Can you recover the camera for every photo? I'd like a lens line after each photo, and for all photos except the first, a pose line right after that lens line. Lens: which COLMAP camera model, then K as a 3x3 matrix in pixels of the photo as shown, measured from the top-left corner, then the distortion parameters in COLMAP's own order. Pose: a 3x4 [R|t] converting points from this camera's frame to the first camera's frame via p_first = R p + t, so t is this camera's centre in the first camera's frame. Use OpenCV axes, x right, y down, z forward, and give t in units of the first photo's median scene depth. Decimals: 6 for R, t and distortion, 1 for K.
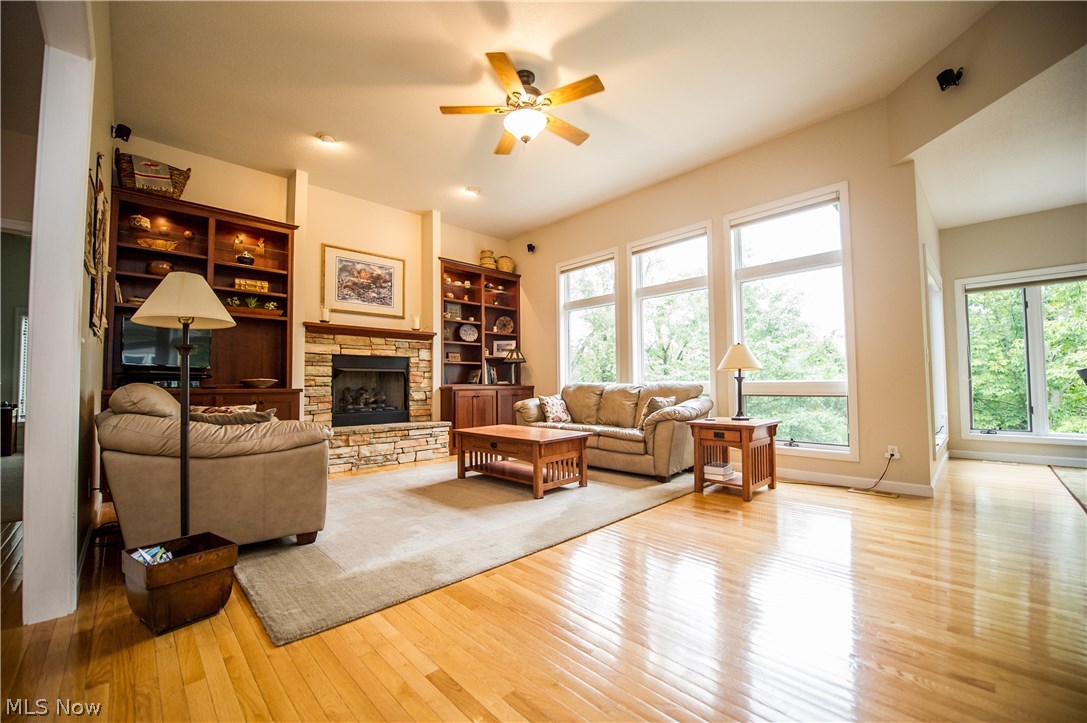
lens RADIAL K [[432.2, 0, 545.3], [0, 432.2, 367.3], [0, 0, 1]] dist [-0.018249, -0.001752]
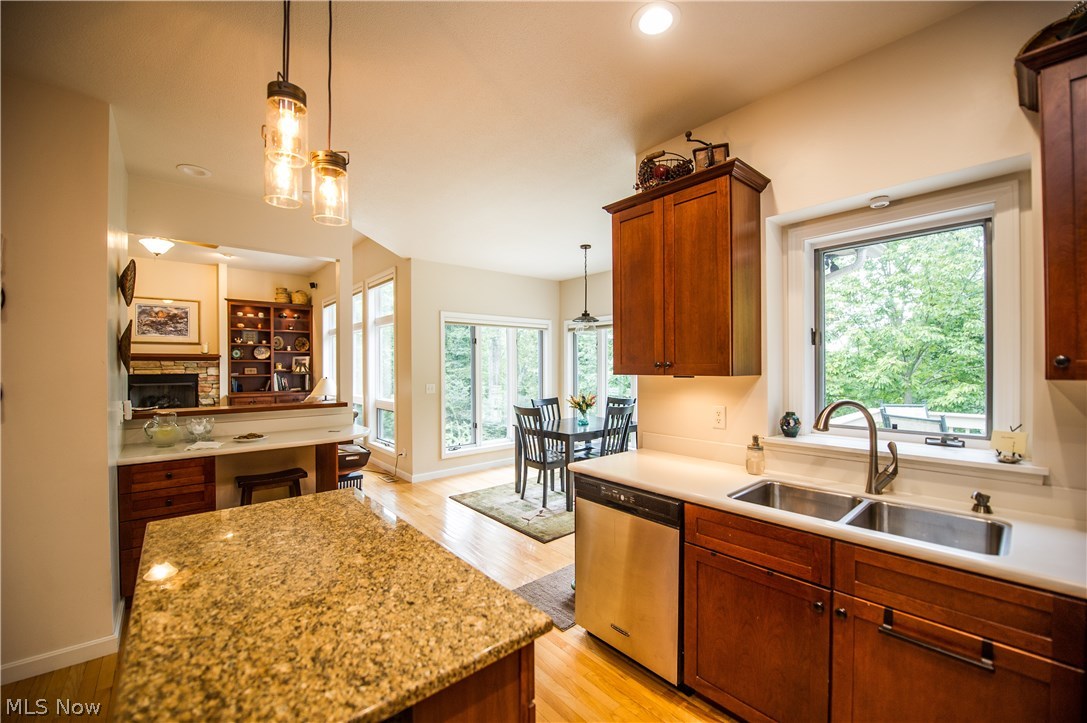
lens RADIAL K [[432.2, 0, 543.2], [0, 432.2, 367.4], [0, 0, 1]] dist [-0.018249, -0.001752]
pose [[0.998232, 0.007294, -0.058990, 0.877383], [-0.005013, 0.999238, 0.038718, -0.103321], [0.059228, -0.038353, 0.997507, -0.297591]]
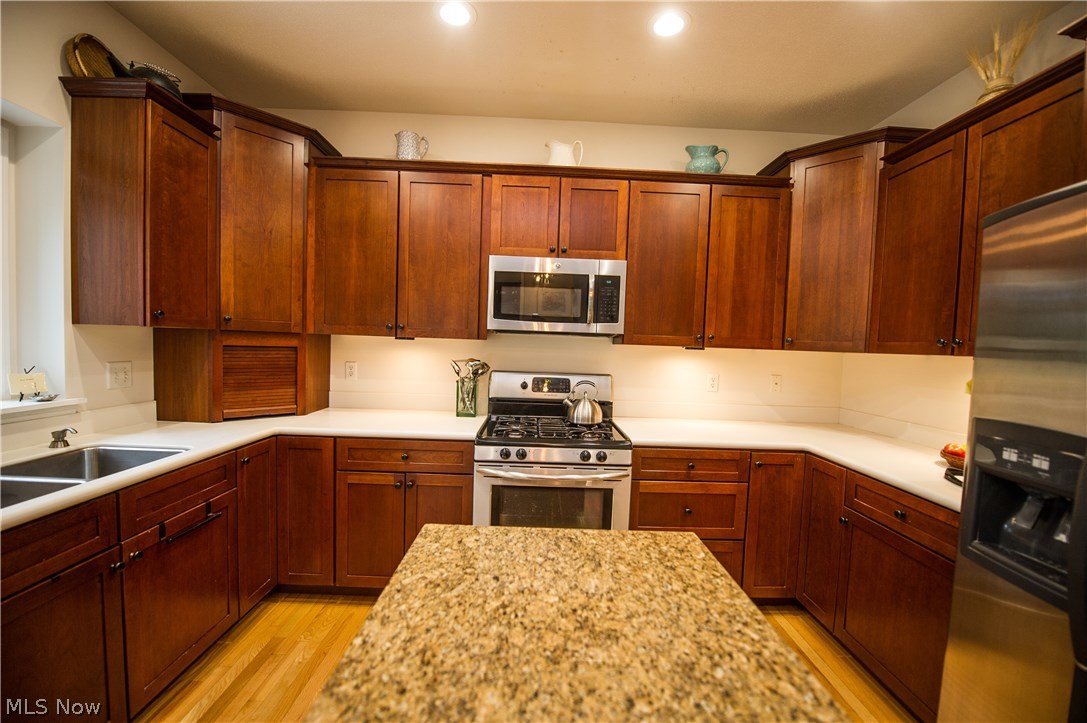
lens RADIAL K [[432.2, 0, 543.2], [0, 432.2, 366.9], [0, 0, 1]] dist [-0.018249, -0.001752]
pose [[-0.730564, -0.049234, 0.681067, 0.708031], [-0.051645, 0.998524, 0.016785, -0.080422], [-0.680889, -0.022911, -0.732028, -0.038674]]
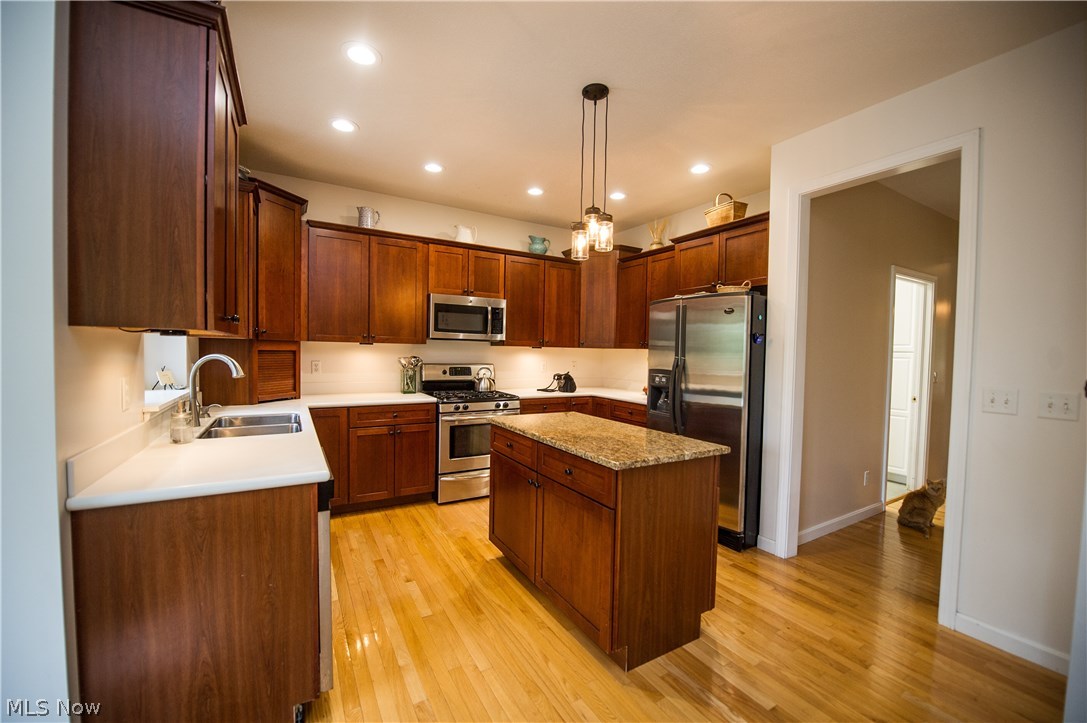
lens RADIAL K [[432.2, 0, 544.9], [0, 432.2, 365.9], [0, 0, 1]] dist [-0.018249, -0.001752]
pose [[-0.972684, -0.016052, 0.231579, 0.695708], [-0.017377, 0.999842, -0.003682, -0.062974], [-0.231483, -0.007606, -0.972809, 0.317765]]
